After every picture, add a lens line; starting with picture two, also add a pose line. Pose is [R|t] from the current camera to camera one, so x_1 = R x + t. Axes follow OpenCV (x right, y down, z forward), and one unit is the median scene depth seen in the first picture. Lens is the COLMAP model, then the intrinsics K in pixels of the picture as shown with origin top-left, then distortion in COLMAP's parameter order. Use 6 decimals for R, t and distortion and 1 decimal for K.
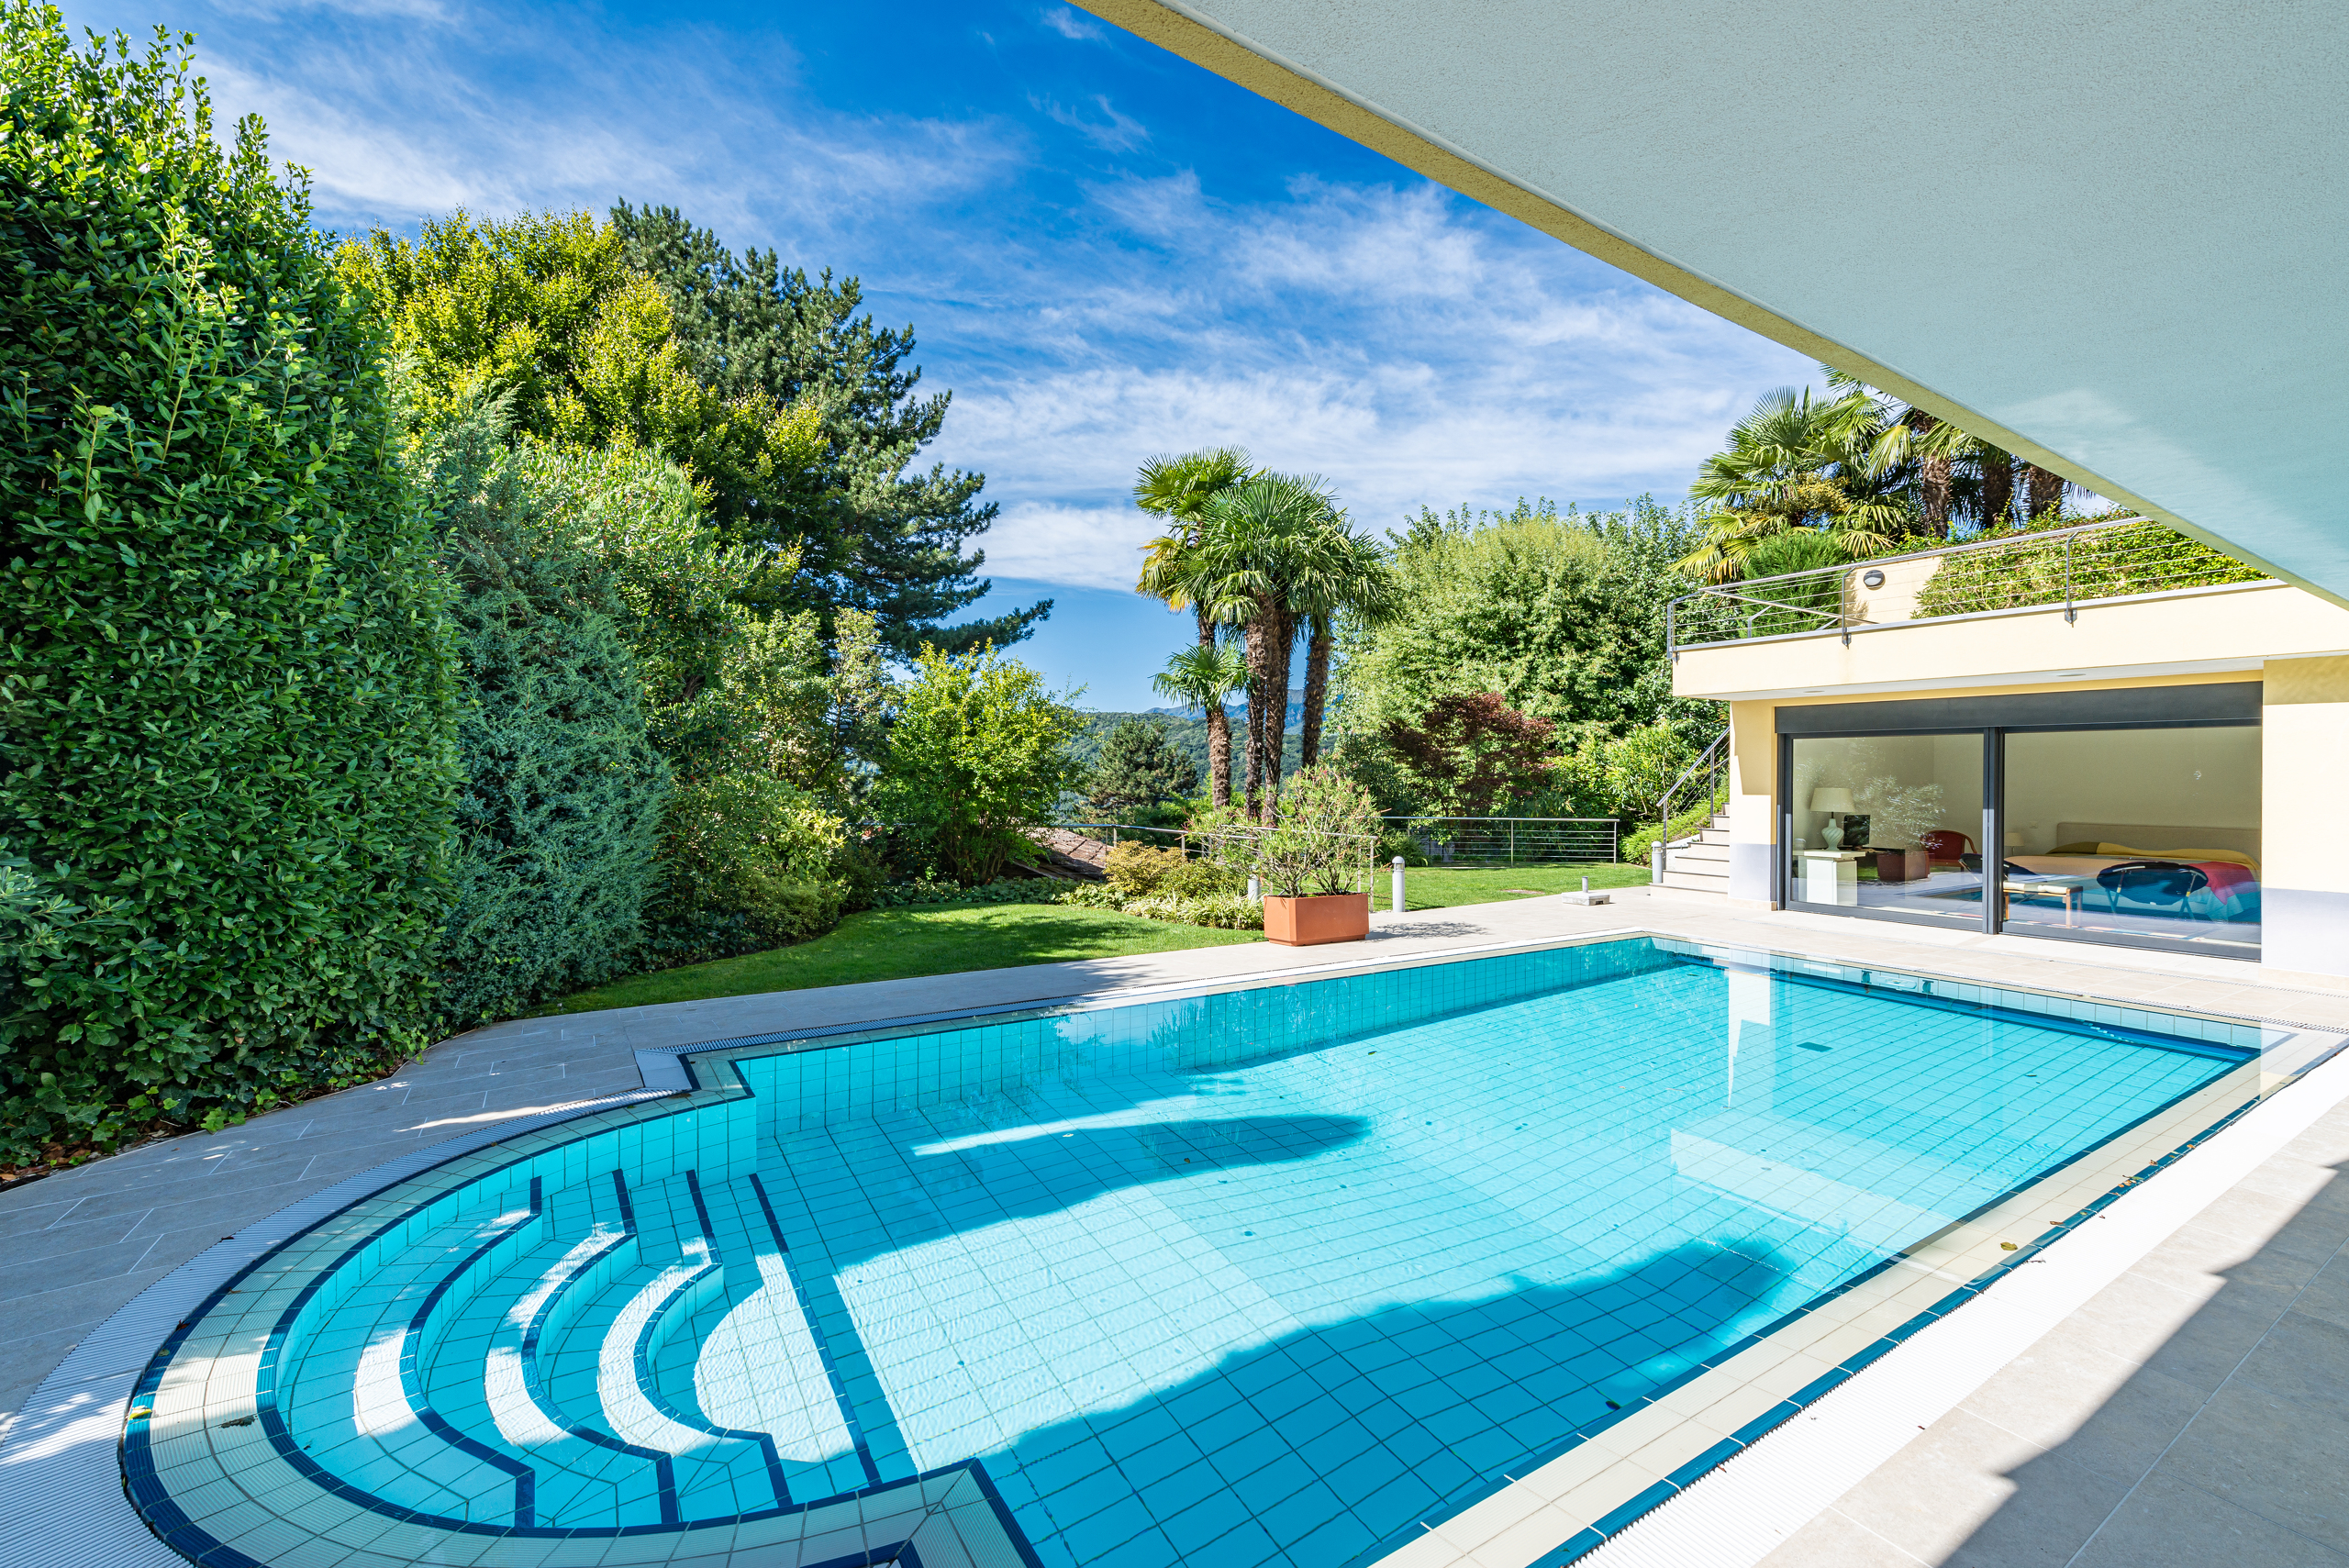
lens RADIAL K [[947.3, 0, 1168.2], [0, 947.3, 788.3], [0, 0, 1]] dist [0.015840, -0.001006]
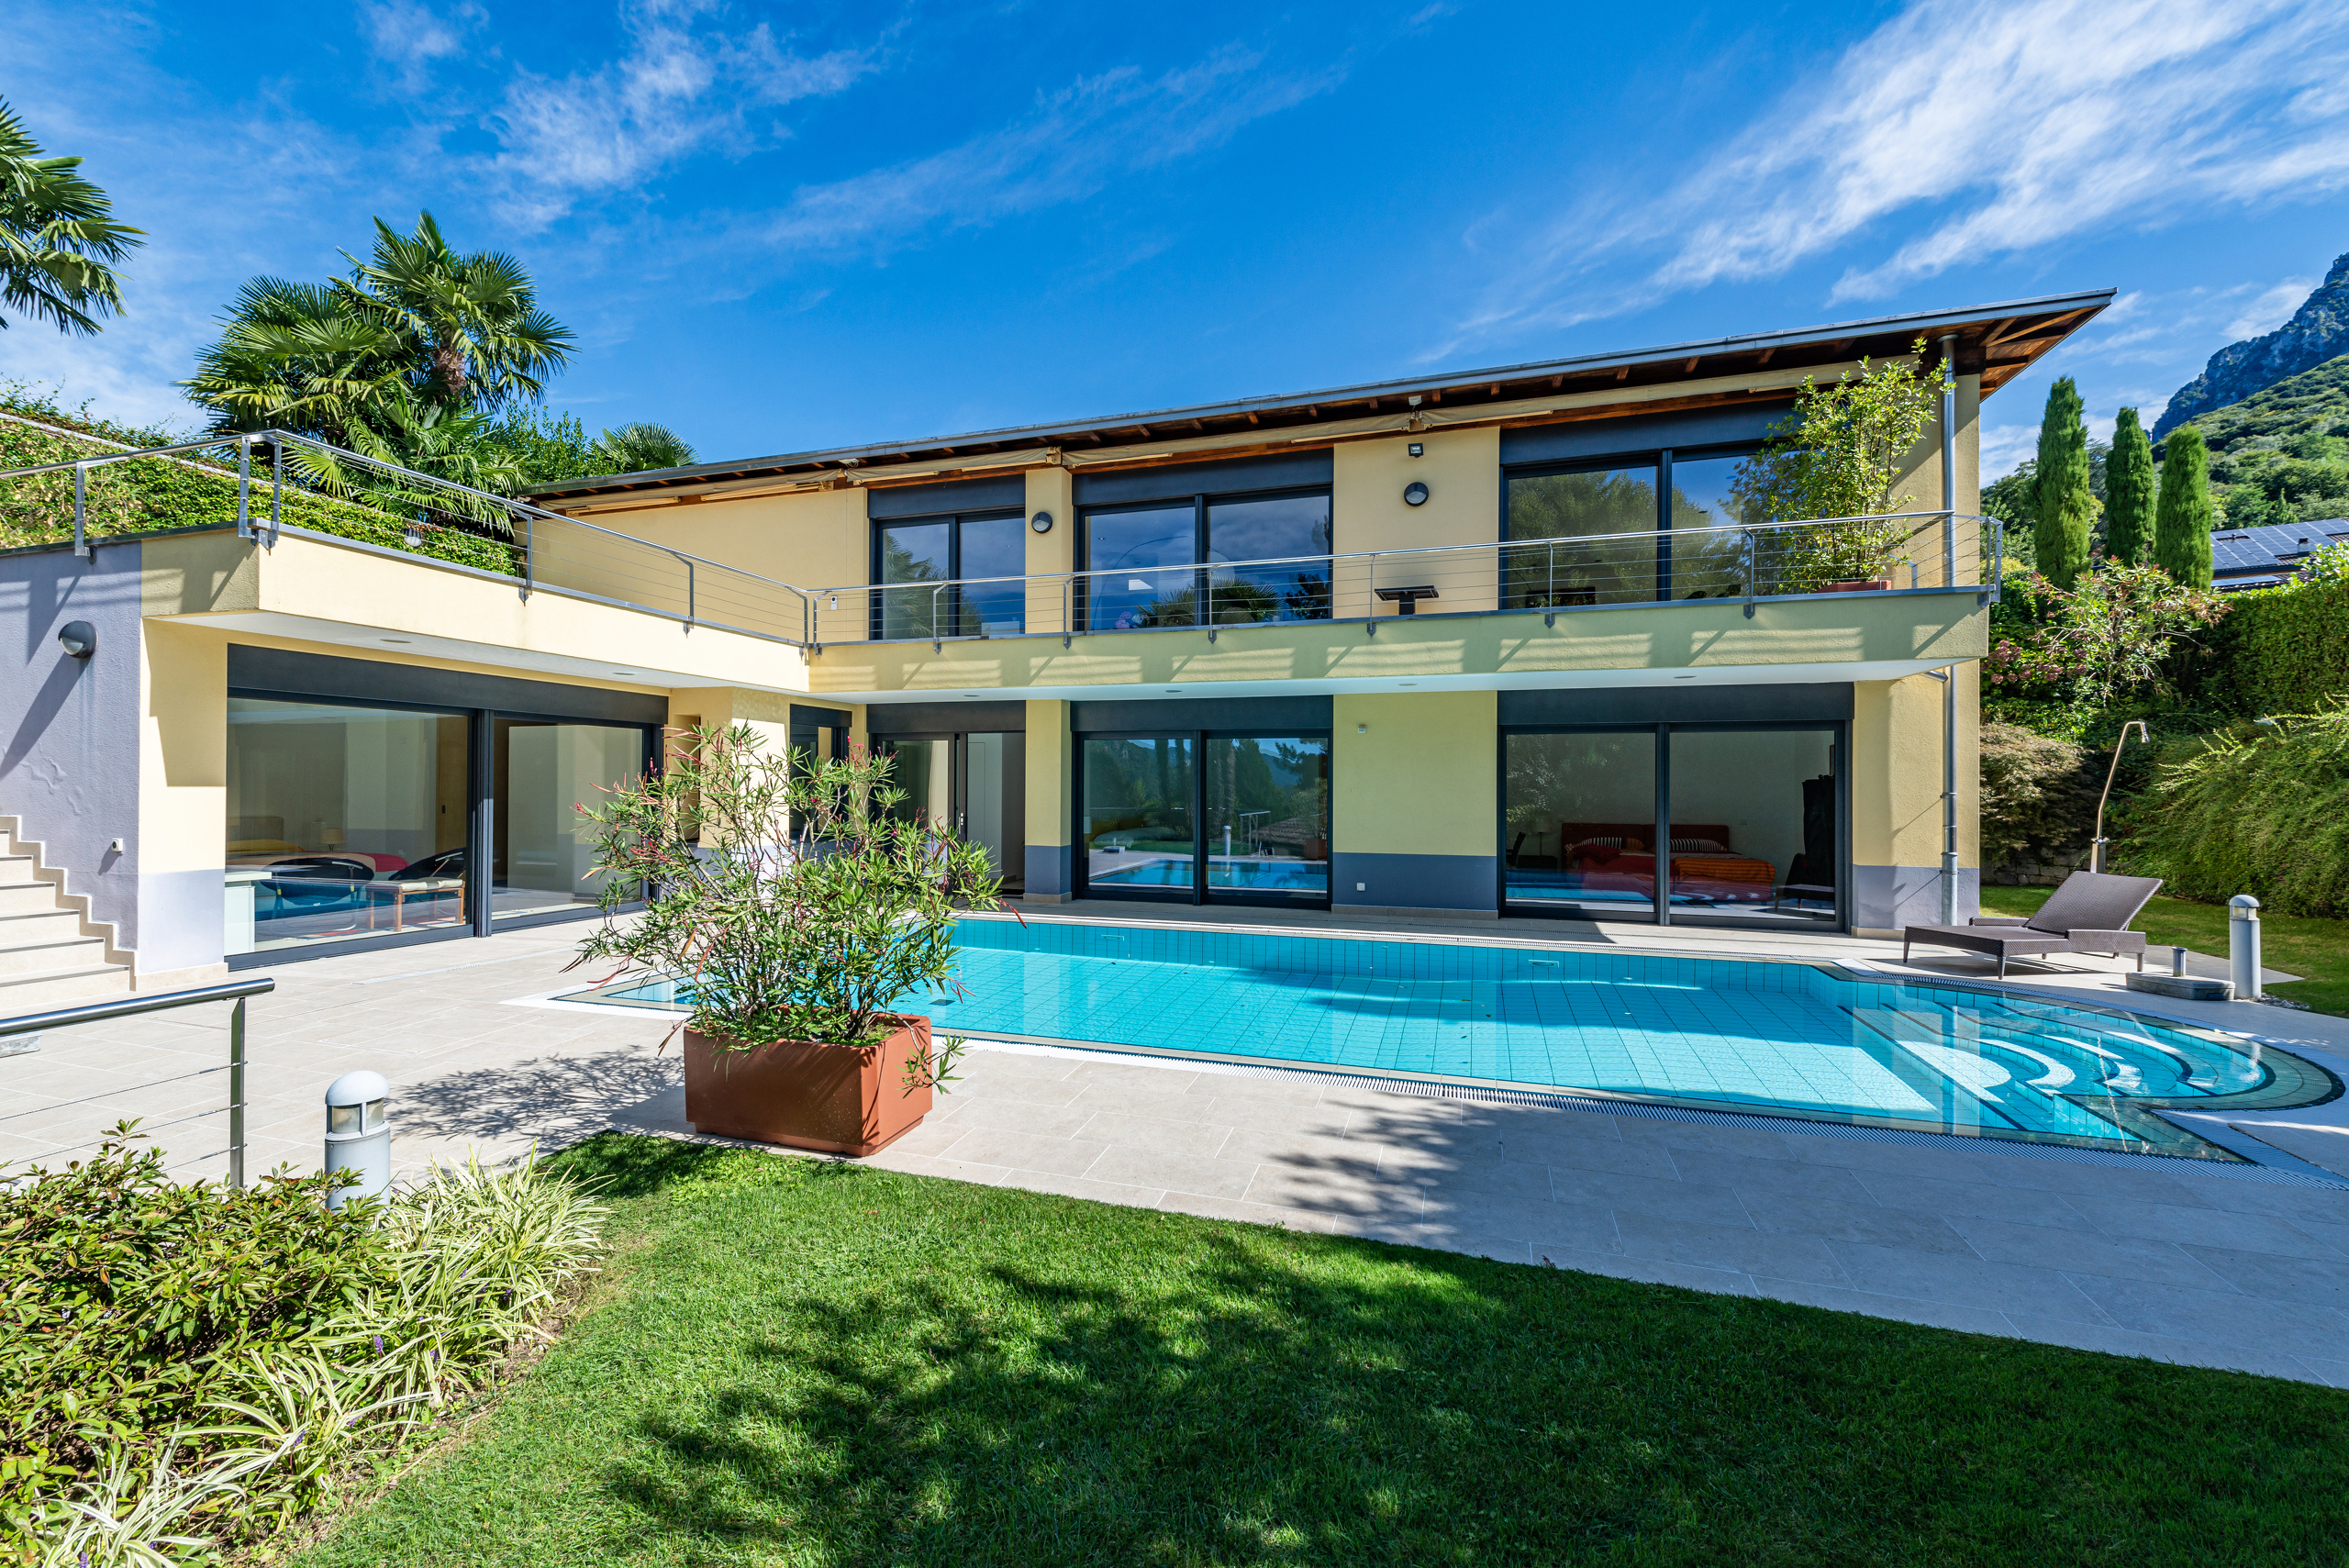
lens RADIAL K [[947.3, 0, 1168.0], [0, 947.3, 778.6], [0, 0, 1]] dist [0.015840, -0.001006]
pose [[-0.649685, -0.008077, 0.760161, -0.154966], [-0.008539, 0.999958, 0.003327, -0.003590], [-0.760156, -0.004330, -0.649727, 0.679886]]
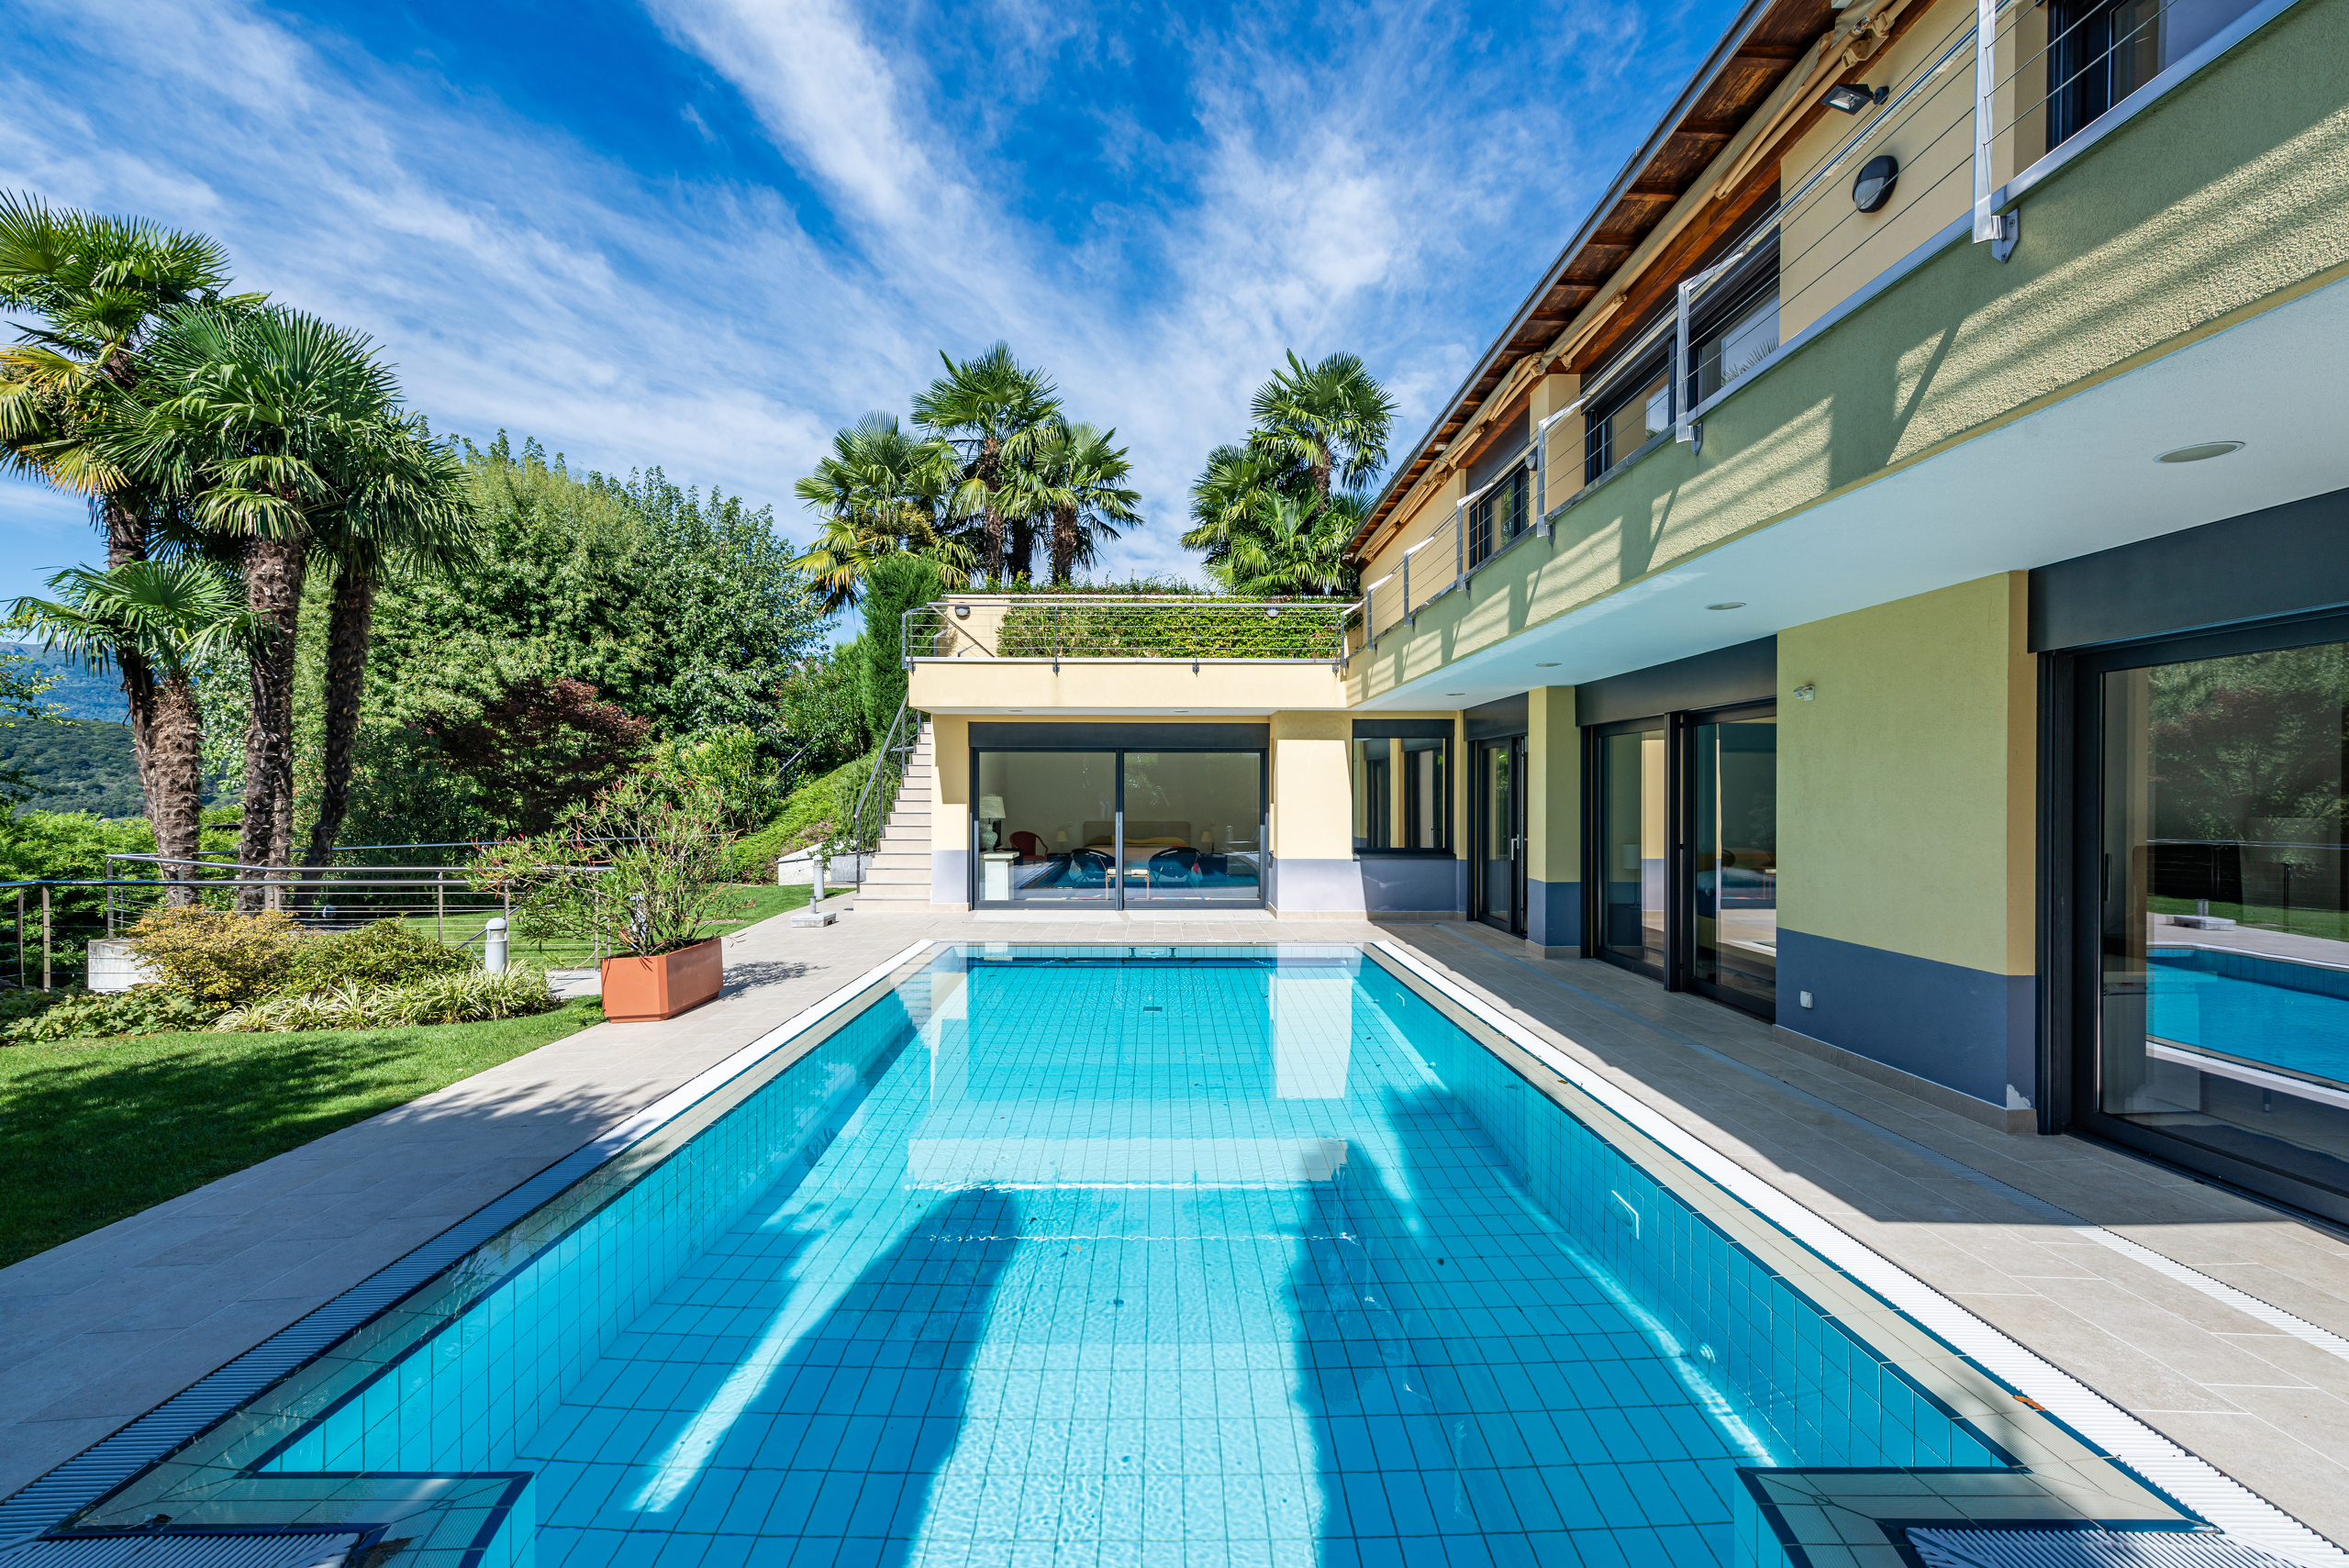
lens RADIAL K [[1069.0, 0, 1164.5], [0, 1069.0, 795.0], [0, 0, 1]] dist [-0.020306, 0.002354]
pose [[0.515228, -0.007411, 0.857021, -0.189557], [0.008850, 0.999955, 0.003326, -0.003239], [-0.857008, 0.005871, 0.515270, 0.133226]]
